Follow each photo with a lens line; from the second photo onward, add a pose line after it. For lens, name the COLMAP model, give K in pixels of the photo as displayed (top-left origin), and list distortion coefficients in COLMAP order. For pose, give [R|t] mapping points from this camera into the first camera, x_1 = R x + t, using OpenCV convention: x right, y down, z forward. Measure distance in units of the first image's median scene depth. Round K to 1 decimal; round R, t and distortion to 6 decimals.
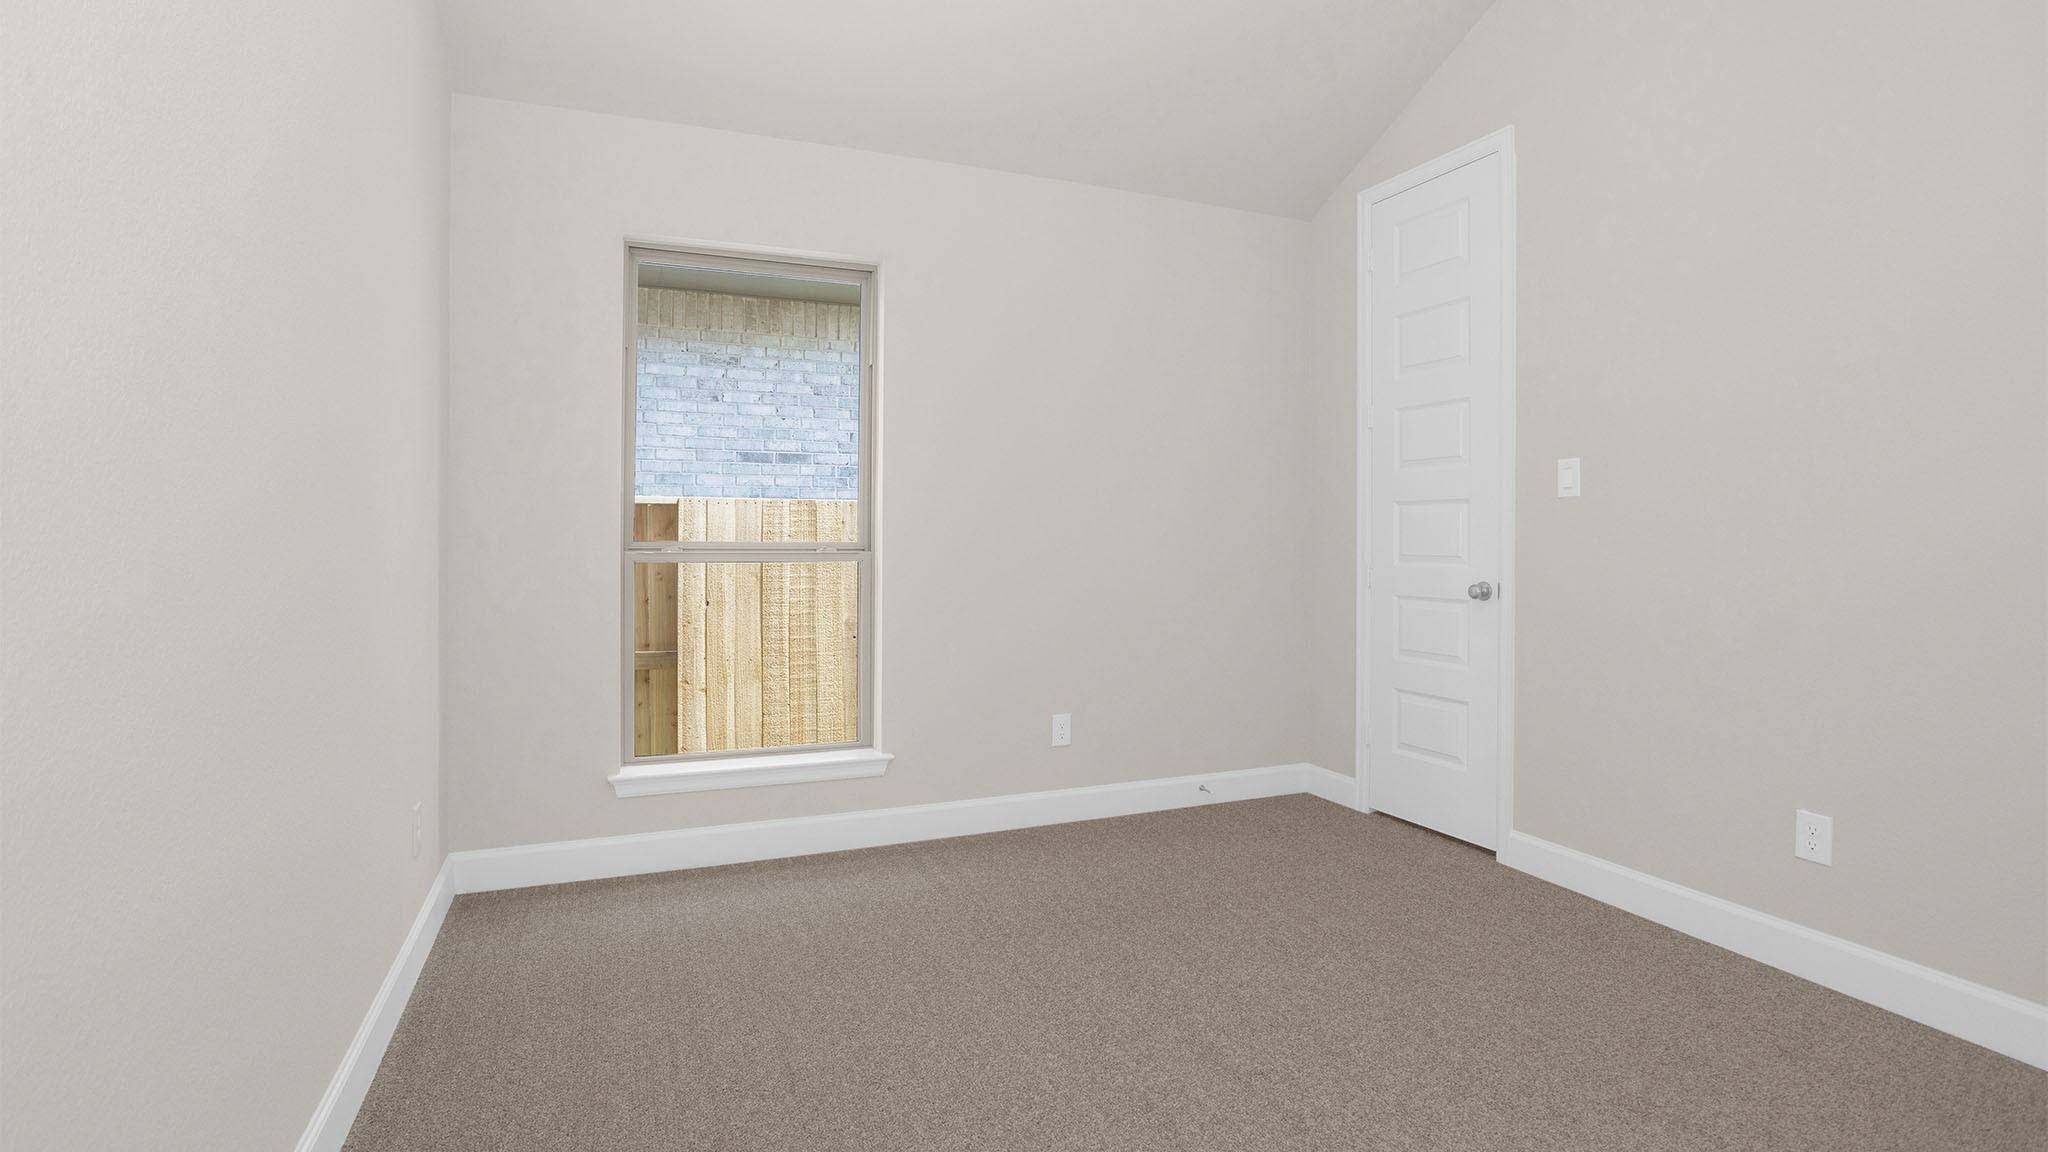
lens RADIAL K [[1019.9, 0, 1056.4], [0, 1019.9, 511.8], [0, 0, 1]] dist [-0.021402, -0.000257]
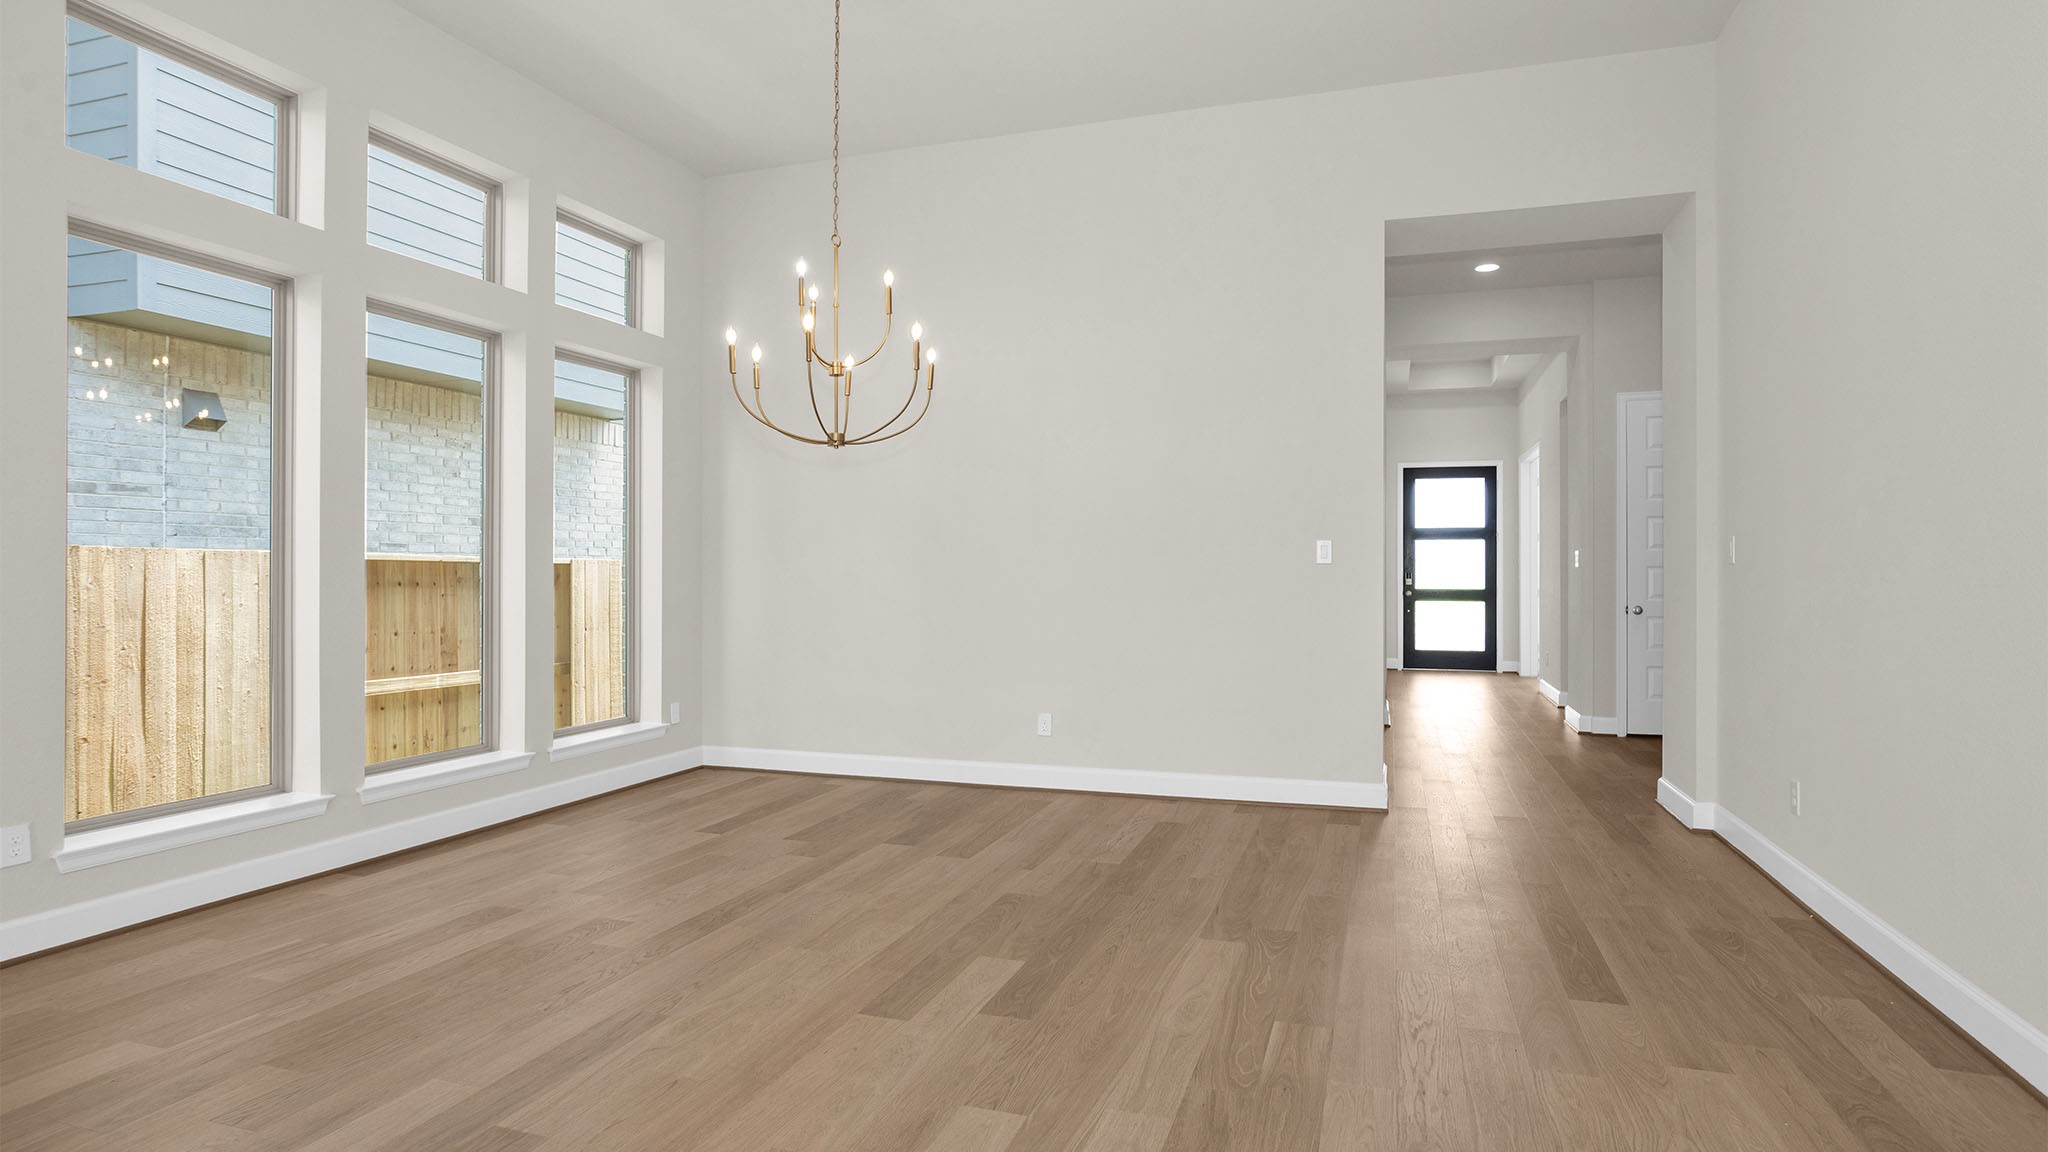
lens RADIAL K [[1103.2, 0, 1025.4], [0, 1103.2, 575.8], [0, 0, 1]] dist [0.001194, 0.000071]
pose [[0.679893, -0.006033, 0.733286, -0.867705], [-0.014163, 0.999672, 0.021356, -0.025937], [-0.733174, -0.024905, 0.679584, -0.455112]]
